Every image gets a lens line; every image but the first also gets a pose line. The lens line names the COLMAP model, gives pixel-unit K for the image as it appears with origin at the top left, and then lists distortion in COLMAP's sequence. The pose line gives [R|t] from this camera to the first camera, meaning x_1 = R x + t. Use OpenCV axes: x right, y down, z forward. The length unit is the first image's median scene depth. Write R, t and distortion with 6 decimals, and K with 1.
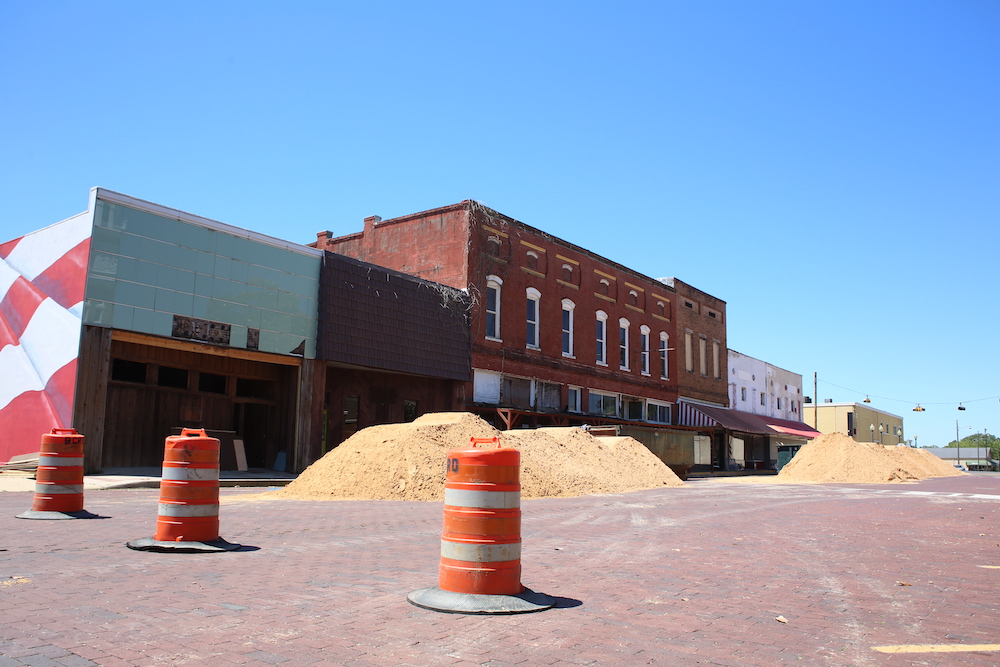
lens RADIAL K [[817.4, 0, 493.3], [0, 817.4, 332.8], [0, 0, 1]] dist [-0.136966, 0.085954]
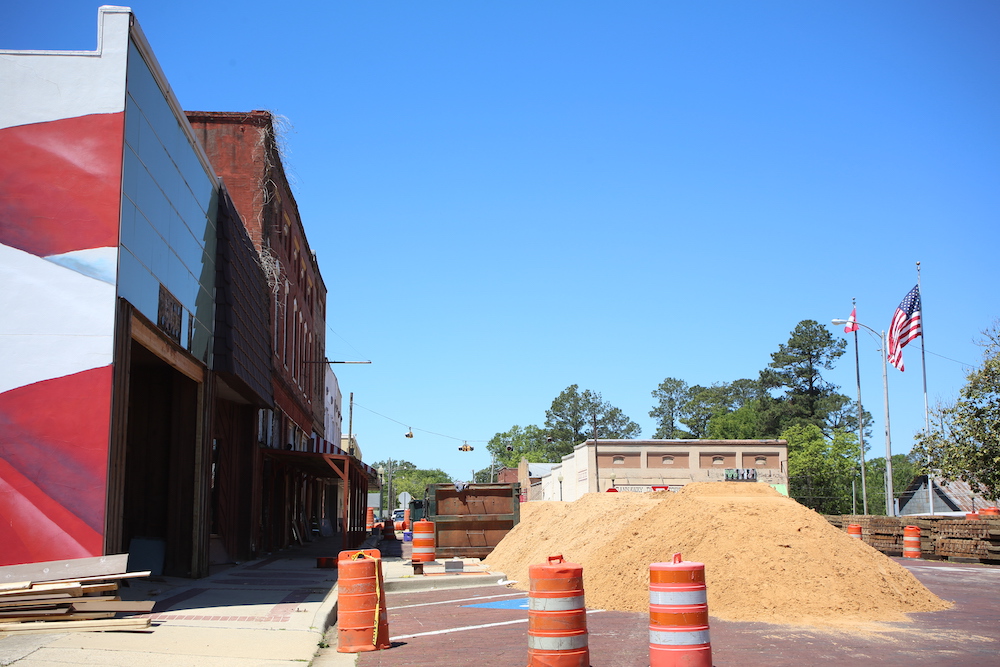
lens RADIAL K [[1240.8, 0, 495.3], [0, 1240.8, 323.2], [0, 0, 1]] dist [0.023655, 0.000000]
pose [[0.742041, 0.084597, 0.664995, -0.432235], [-0.093306, 0.995383, -0.022510, 0.000358], [-0.663829, -0.045344, 0.746508, 0.150602]]
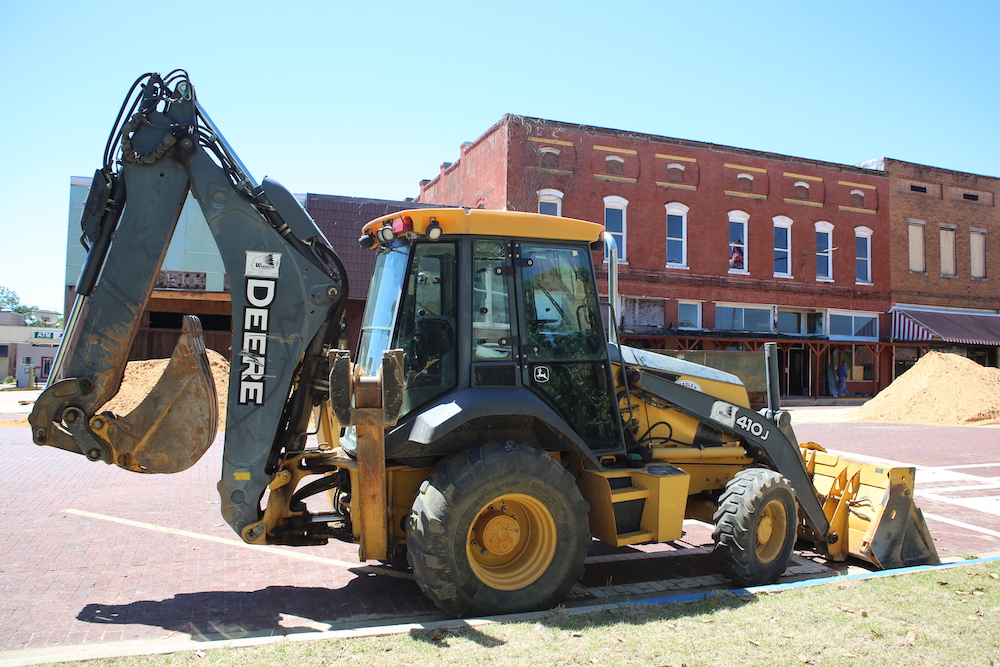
lens RADIAL K [[817.4, 0, 505.8], [0, 817.4, 343.3], [0, 0, 1]] dist [-0.136966, 0.085954]
pose [[0.849355, -0.023730, -0.527289, 0.393183], [0.085178, 0.992057, 0.092558, 0.012904], [0.520904, -0.123528, 0.844630, 0.143069]]
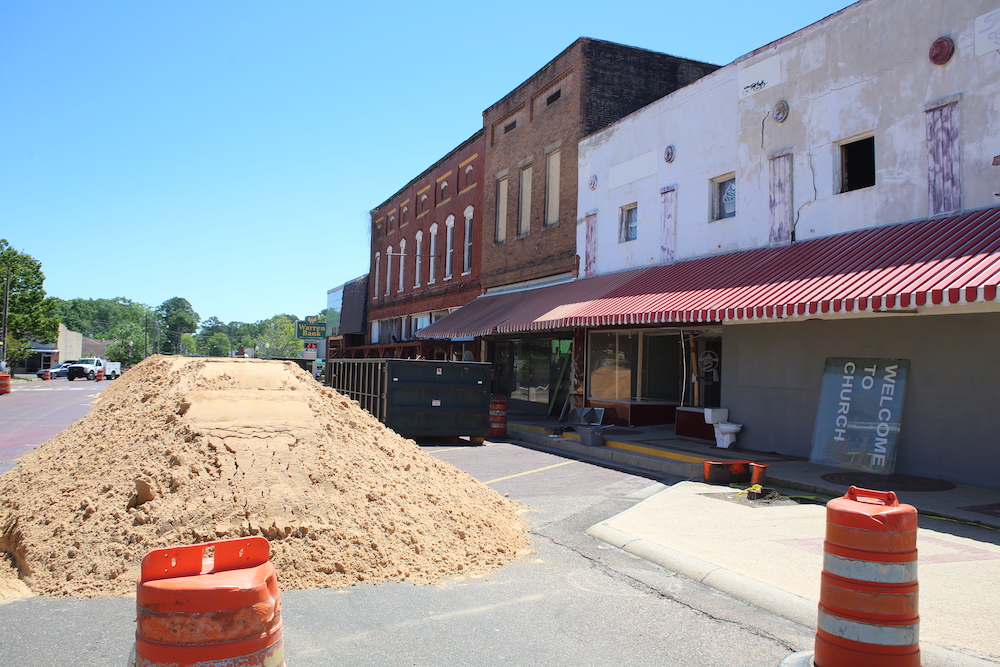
lens RADIAL K [[817.4, 0, 490.8], [0, 817.4, 333.2], [0, 0, 1]] dist [-0.136966, 0.085954]
pose [[-0.530900, -0.069418, -0.844586, 0.951479], [0.093568, 0.985744, -0.139836, 0.250185], [0.842253, -0.153265, -0.516836, 1.649539]]
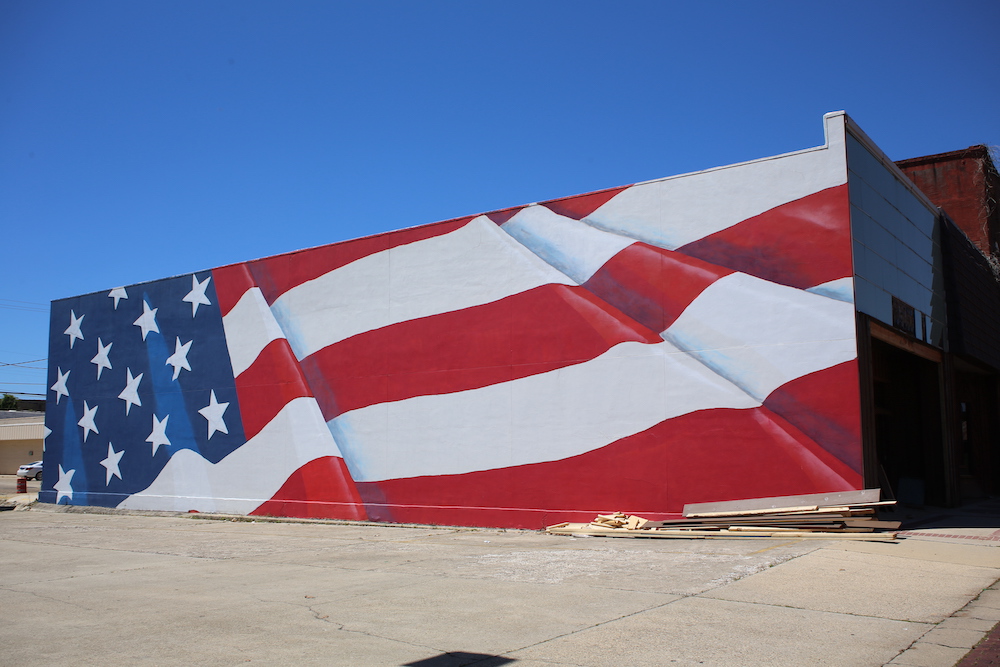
lens RADIAL K [[918.4, 0, 500.4], [0, 918.4, 334.0], [0, 0, 1]] dist [-0.050108, 0.000000]
pose [[0.999835, -0.014659, 0.010754, -0.427121], [0.014407, 0.999629, 0.023129, -0.007005], [-0.011089, -0.022971, 0.999675, 0.110876]]
